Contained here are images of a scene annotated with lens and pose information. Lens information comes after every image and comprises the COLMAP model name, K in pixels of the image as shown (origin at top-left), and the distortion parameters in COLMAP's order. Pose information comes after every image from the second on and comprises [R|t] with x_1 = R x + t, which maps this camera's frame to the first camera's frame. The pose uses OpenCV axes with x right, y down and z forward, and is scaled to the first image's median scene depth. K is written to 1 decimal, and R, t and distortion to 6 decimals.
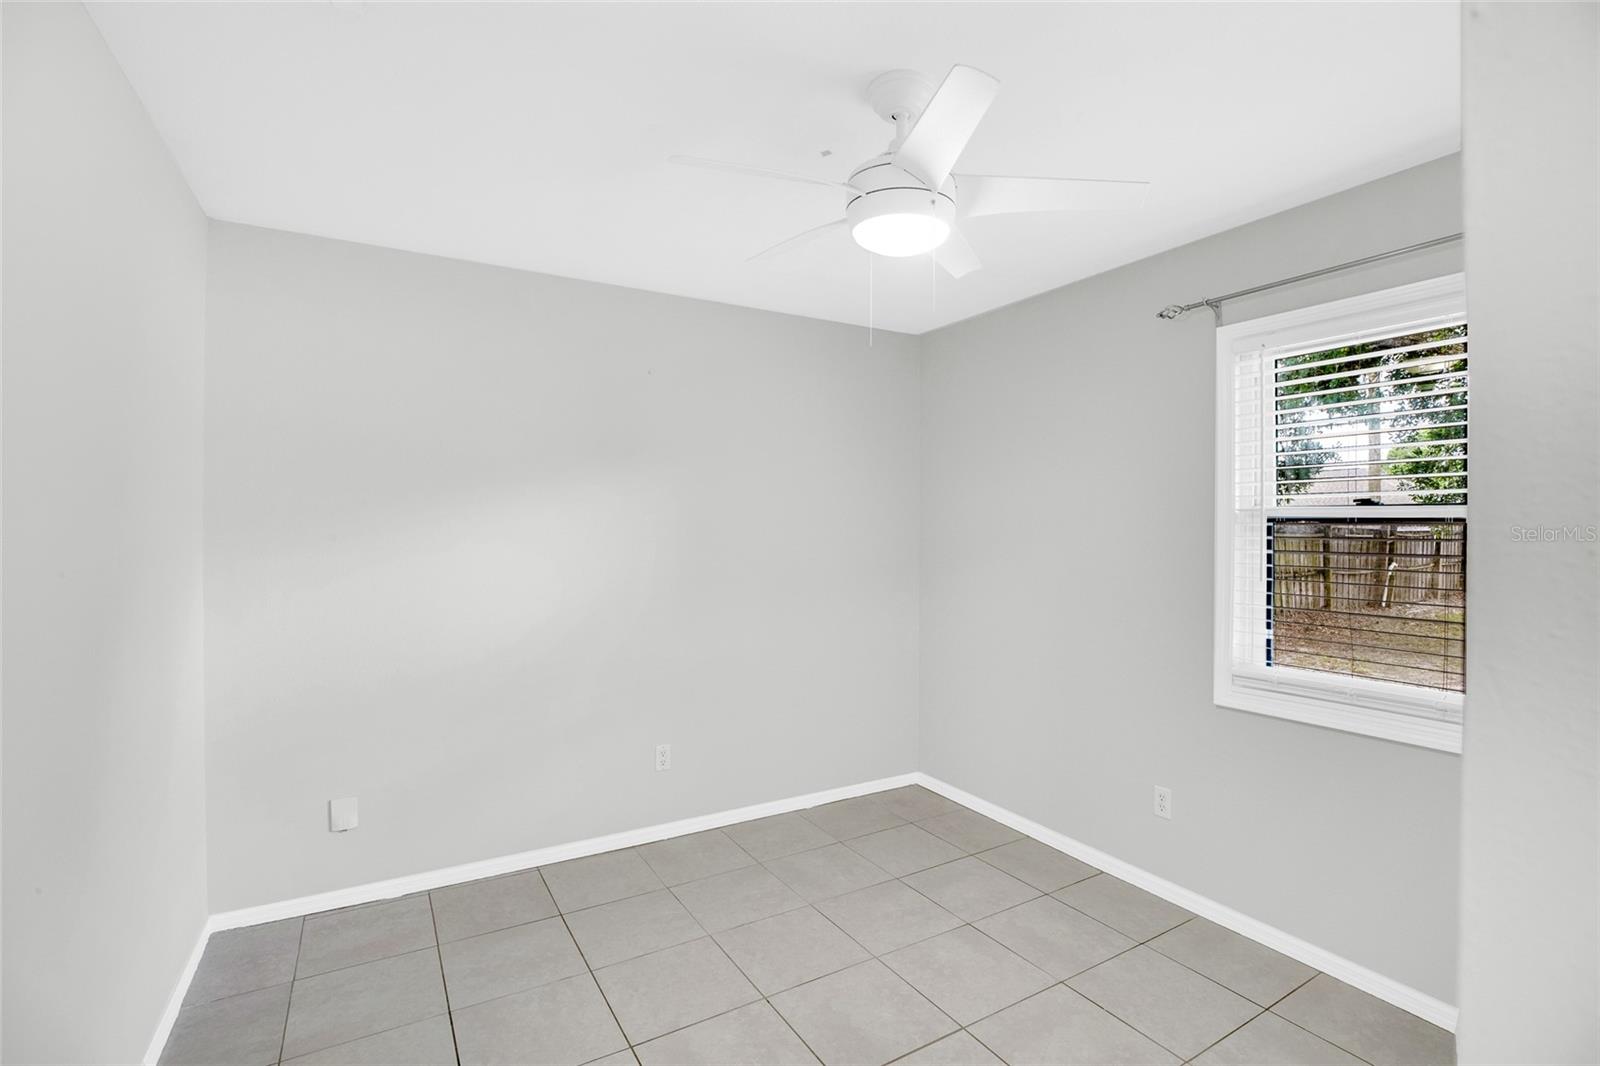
lens RADIAL K [[734.5, 0, 807.8], [0, 734.5, 529.4], [0, 0, 1]] dist [-0.044852, 0.012220]
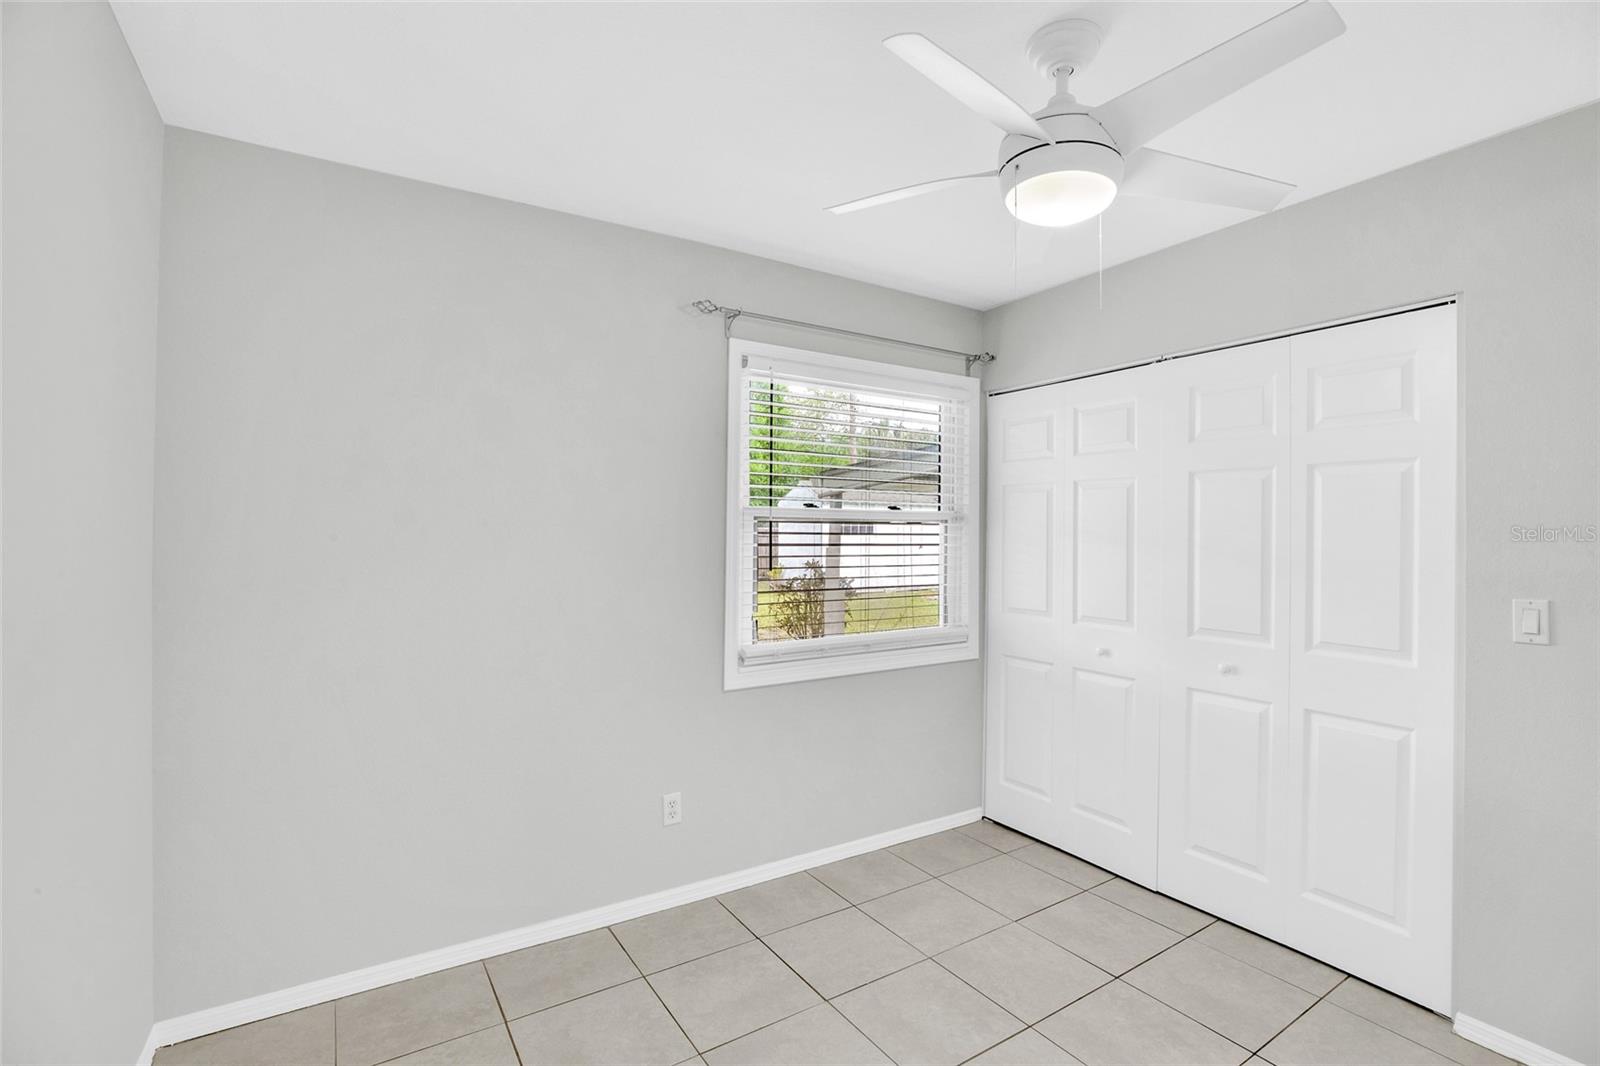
lens RADIAL K [[734.5, 0, 803.5], [0, 734.5, 534.3], [0, 0, 1]] dist [-0.044852, 0.012220]
pose [[-0.026166, -0.011031, 0.999597, -0.524188], [0.000961, 0.999938, 0.011060, -0.000332], [-0.999657, 0.001250, -0.026154, 0.922546]]
